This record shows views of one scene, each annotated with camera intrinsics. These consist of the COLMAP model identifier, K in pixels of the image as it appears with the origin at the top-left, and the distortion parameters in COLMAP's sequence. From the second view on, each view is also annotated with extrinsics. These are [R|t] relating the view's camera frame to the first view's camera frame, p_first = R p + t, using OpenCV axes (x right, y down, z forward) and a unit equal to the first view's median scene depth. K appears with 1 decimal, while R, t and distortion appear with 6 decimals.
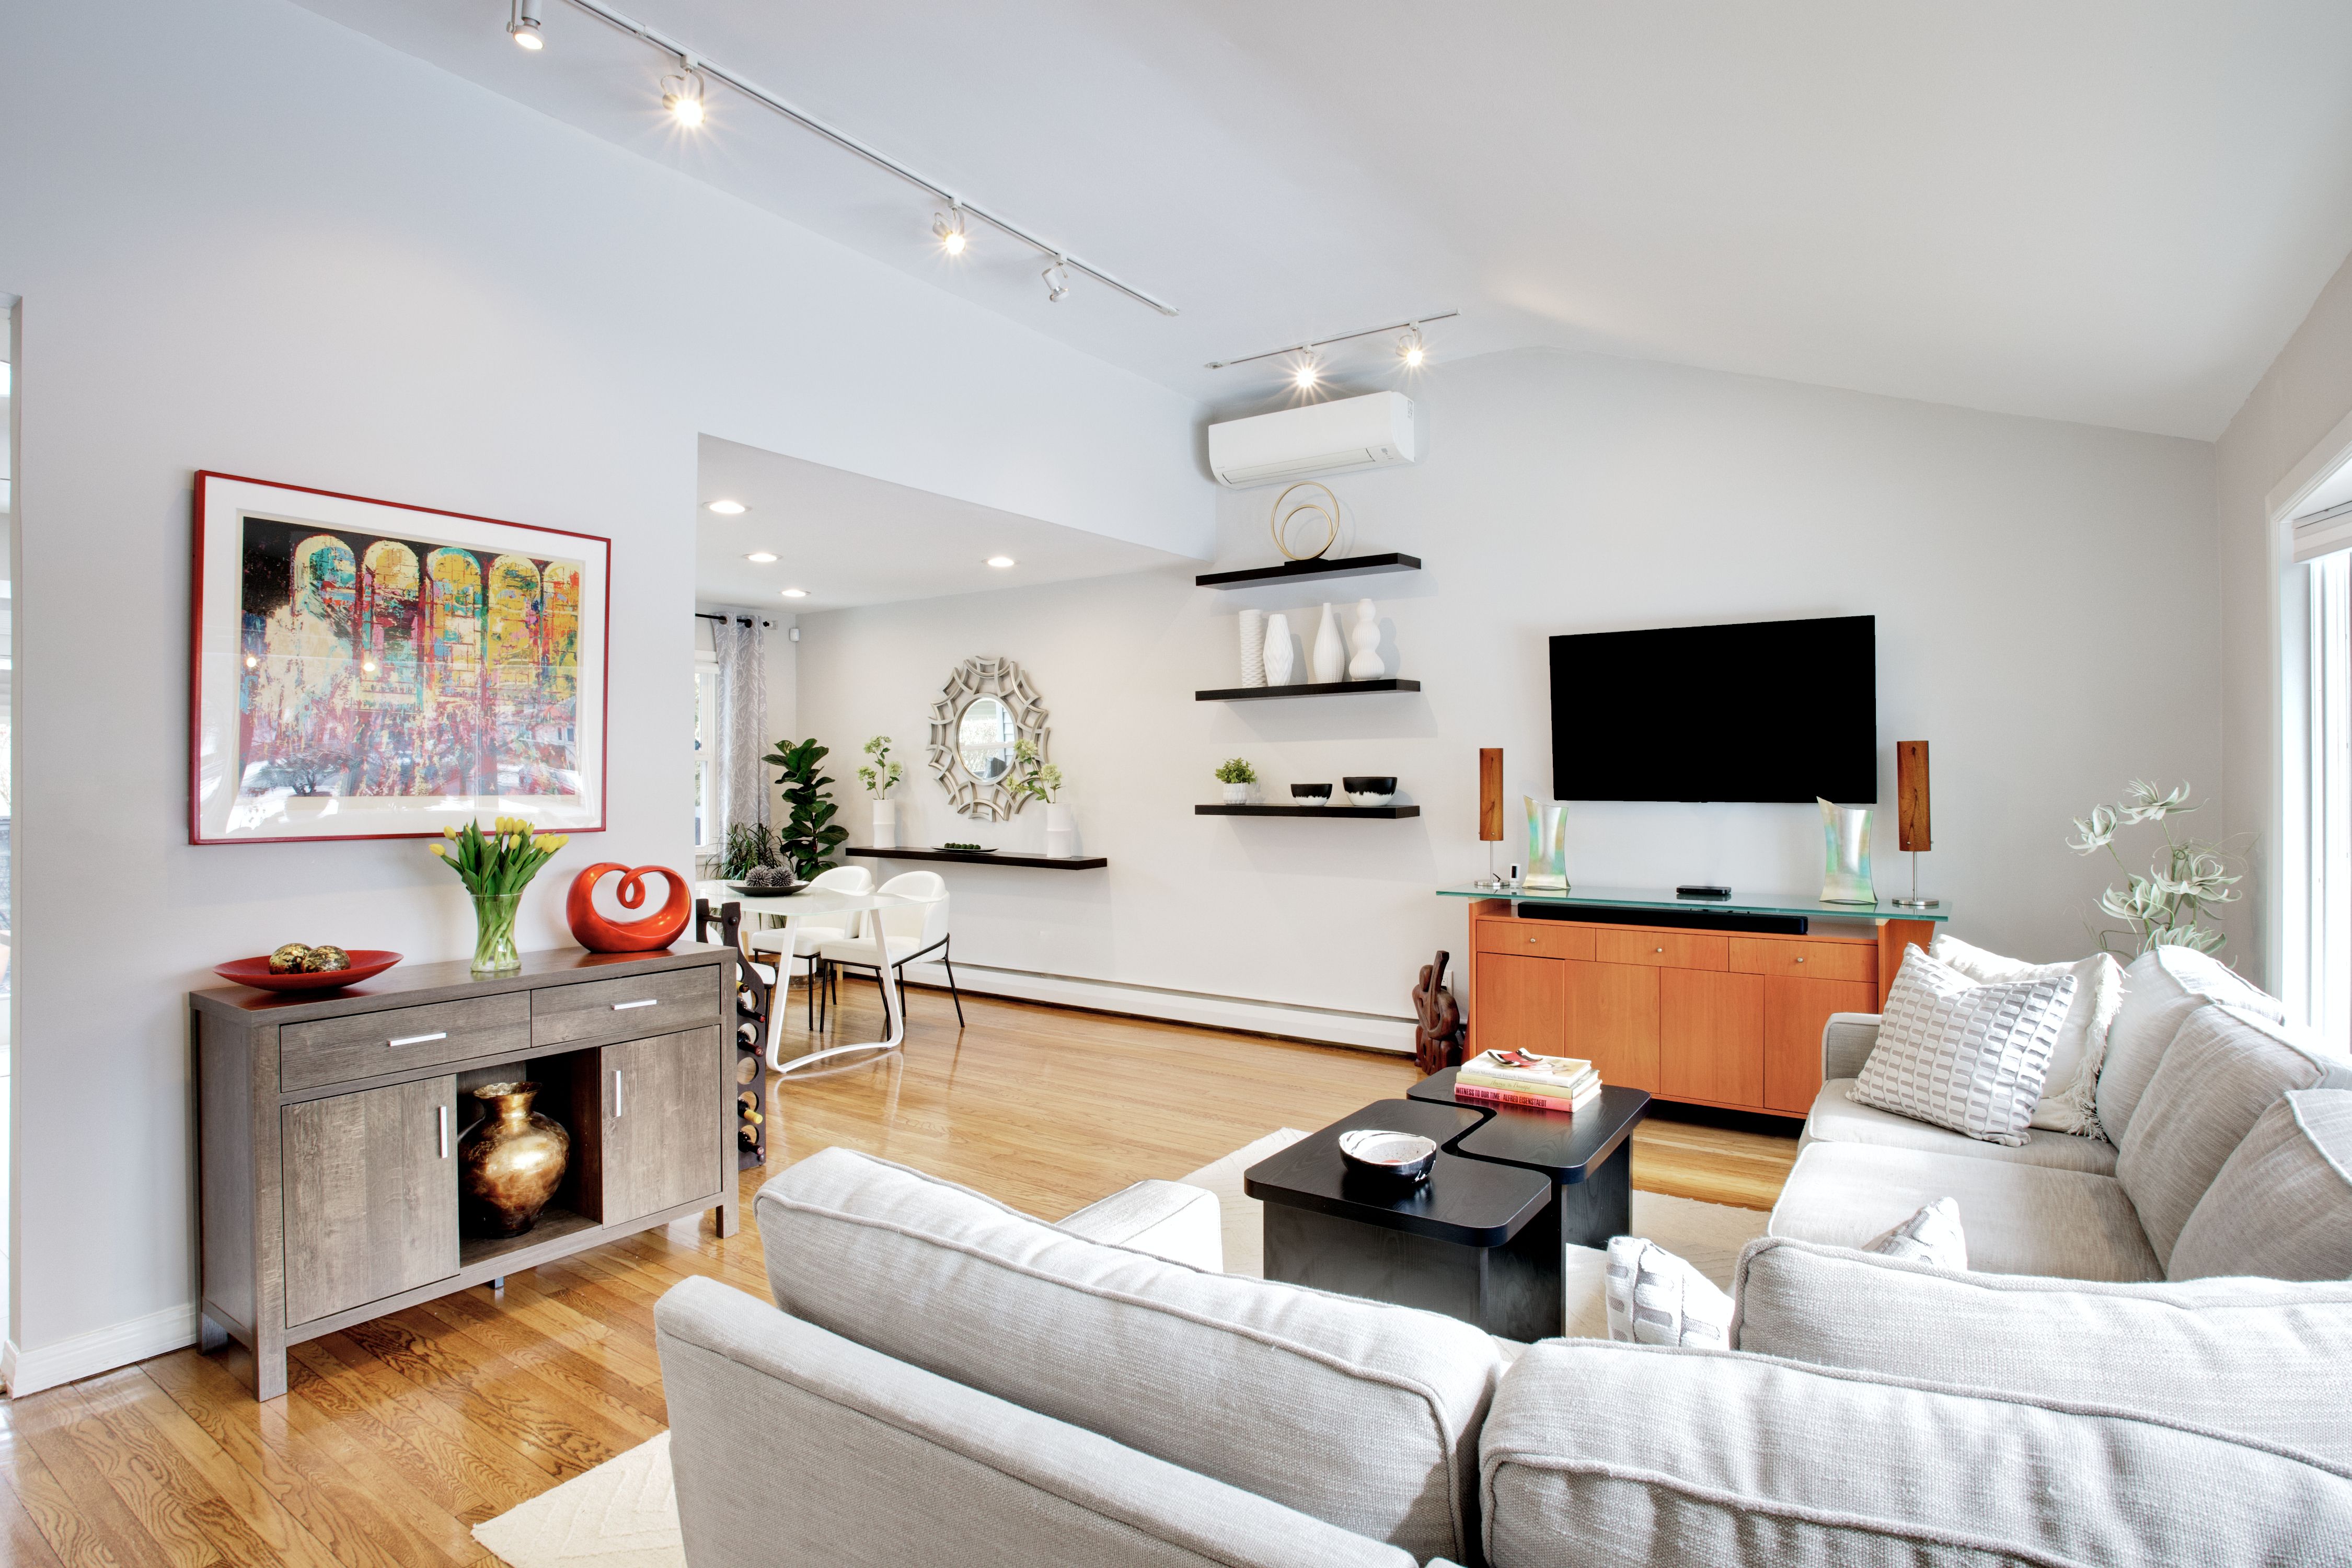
lens RADIAL K [[1172.5, 0, 1175.4], [0, 1172.5, 789.5], [0, 0, 1]] dist [0.001872, 0.001450]
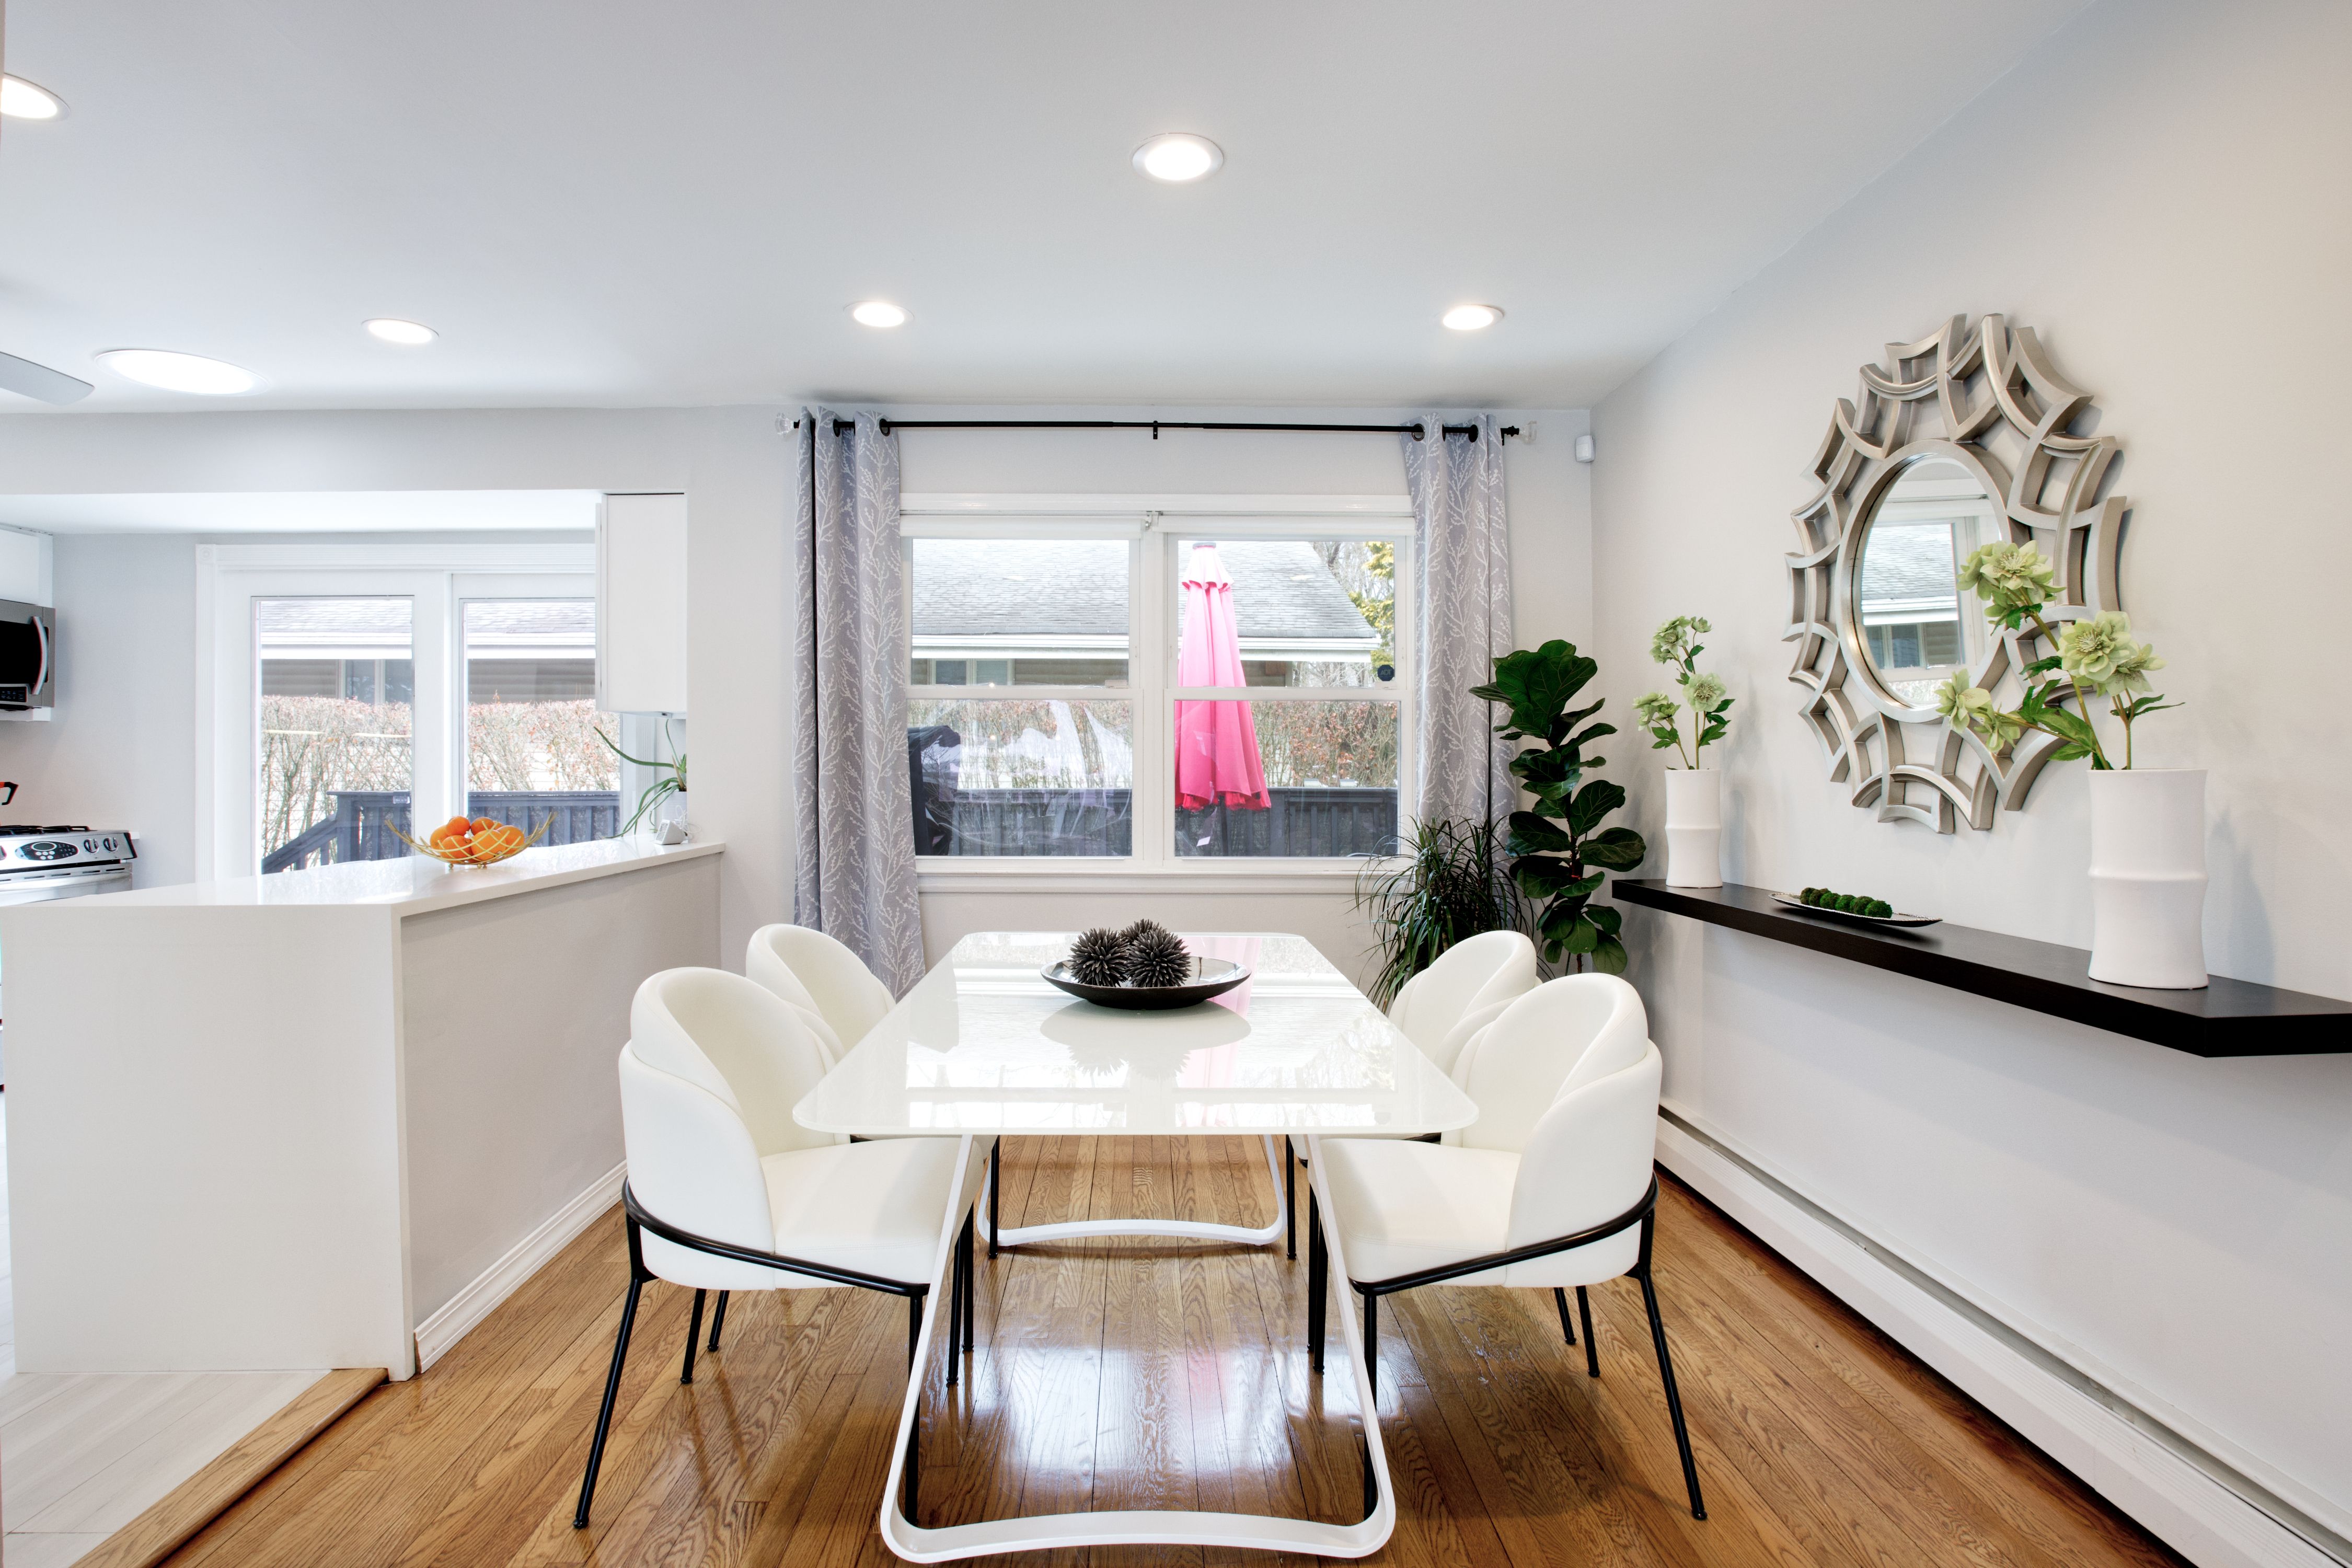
lens RADIAL K [[1215.6, 0, 1176.0], [0, 1215.6, 784.0], [0, 0, 1]] dist [-0.028671, 0.000229]
pose [[0.598774, 0.003749, -0.800909, -0.016450], [-0.003121, 0.999992, 0.002348, 0.014086], [0.800912, 0.001094, 0.598781, 0.644034]]
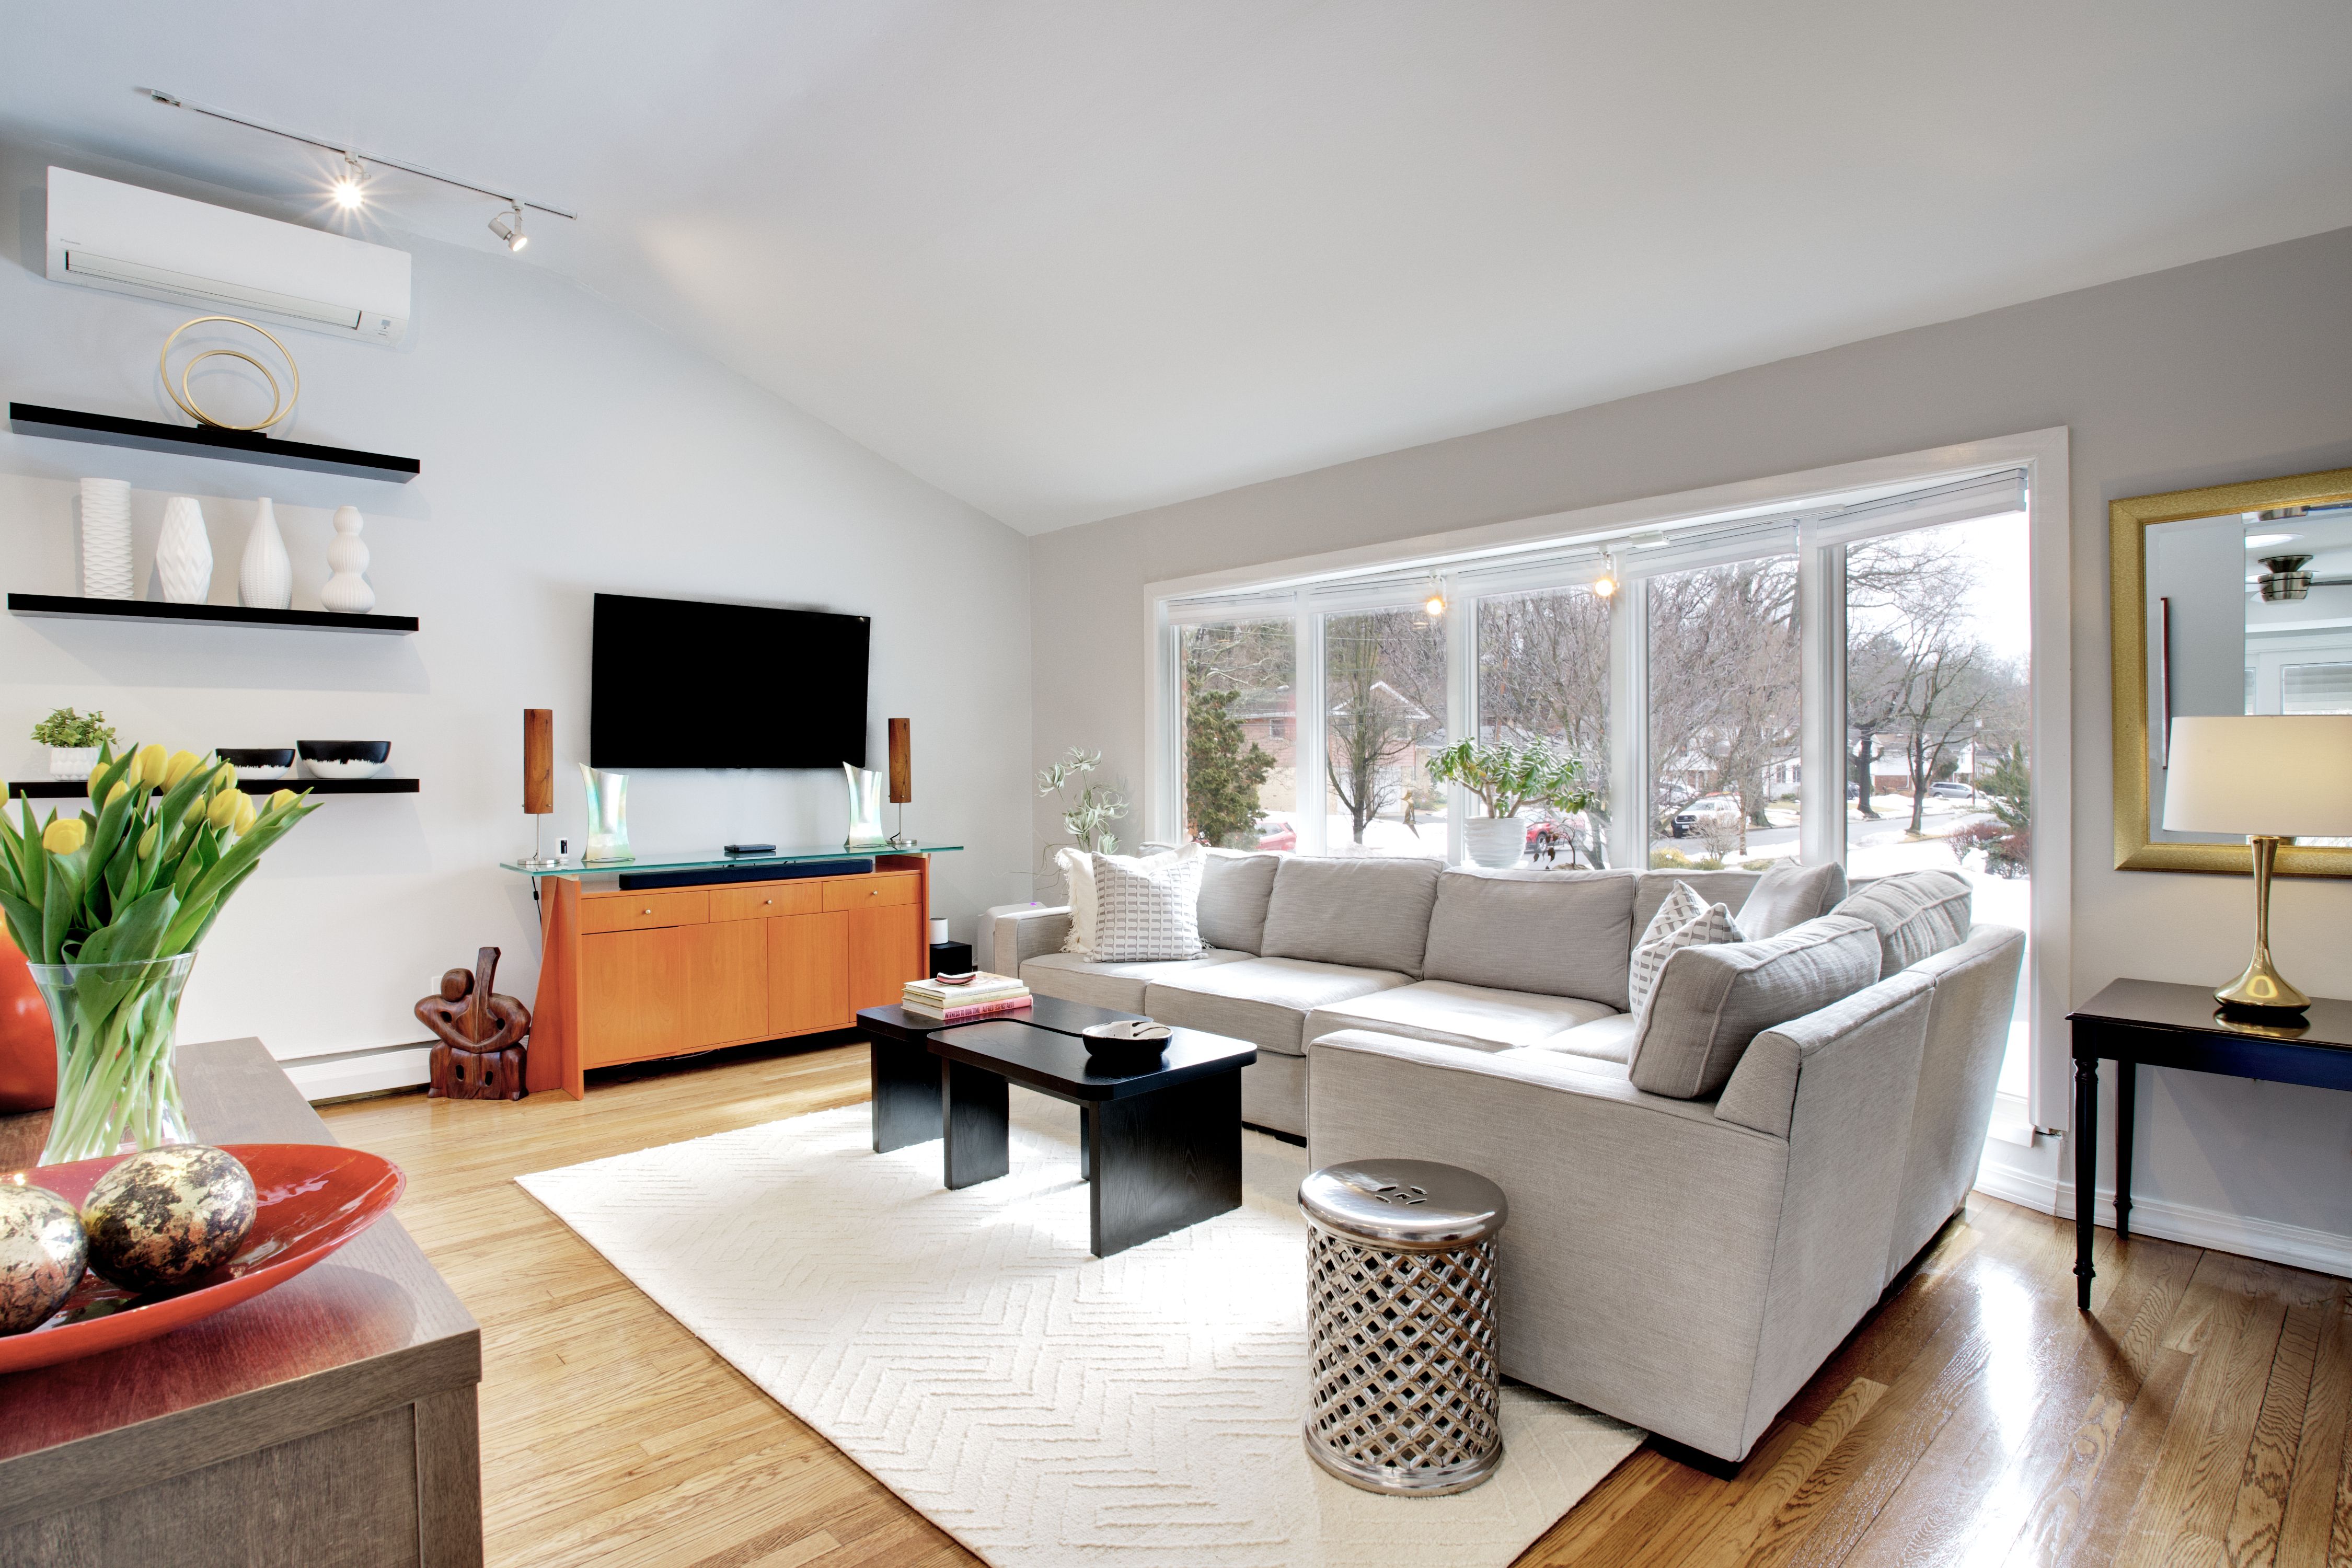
lens RADIAL K [[1176.5, 0, 1193.3], [0, 1176.5, 776.9], [0, 0, 1]] dist [-0.095589, 0.048607]
pose [[0.213286, -0.006317, 0.976969, -0.348411], [0.014410, 0.999891, 0.003320, 0.014747], [-0.976884, 0.013370, 0.213354, 0.245203]]
